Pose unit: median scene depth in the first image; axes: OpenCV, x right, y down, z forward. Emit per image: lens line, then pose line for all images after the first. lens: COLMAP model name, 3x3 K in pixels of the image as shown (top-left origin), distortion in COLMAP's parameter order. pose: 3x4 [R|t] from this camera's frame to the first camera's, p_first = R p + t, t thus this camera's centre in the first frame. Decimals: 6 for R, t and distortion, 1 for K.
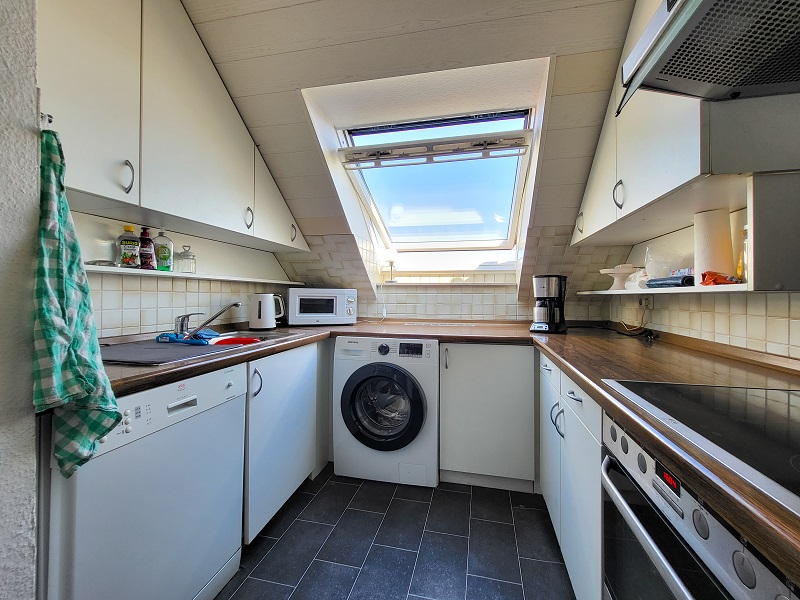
lens RADIAL K [[331.0, 0, 400.0], [0, 331.0, 300.0], [0, 0, 1]] dist [0.000449, 0.000058]
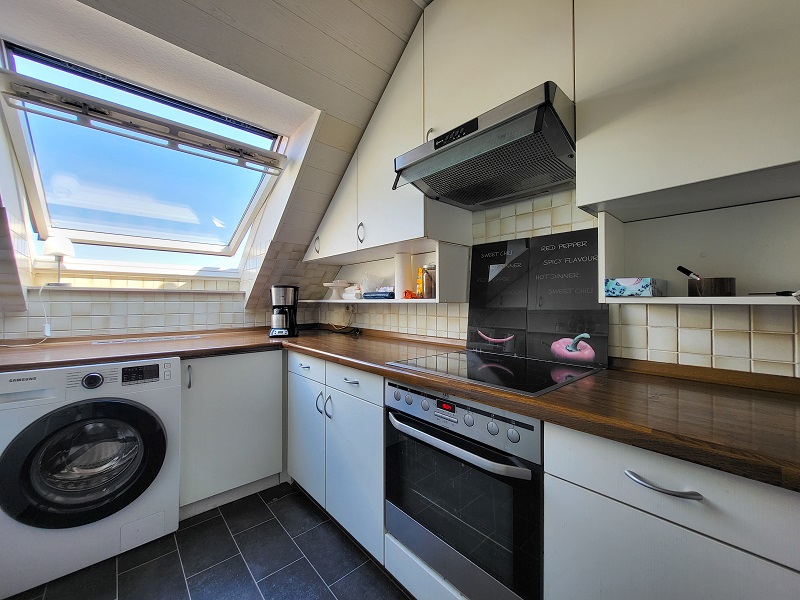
lens RADIAL K [[324.3, 0, 400.3], [0, 324.3, 304.4], [0, 0, 1]] dist [-0.001069, -0.000161]
pose [[0.578269, -0.009801, 0.815787, -0.236729], [0.011083, 0.999930, 0.004157, -0.012478], [-0.815771, 0.006638, 0.578337, 0.046326]]
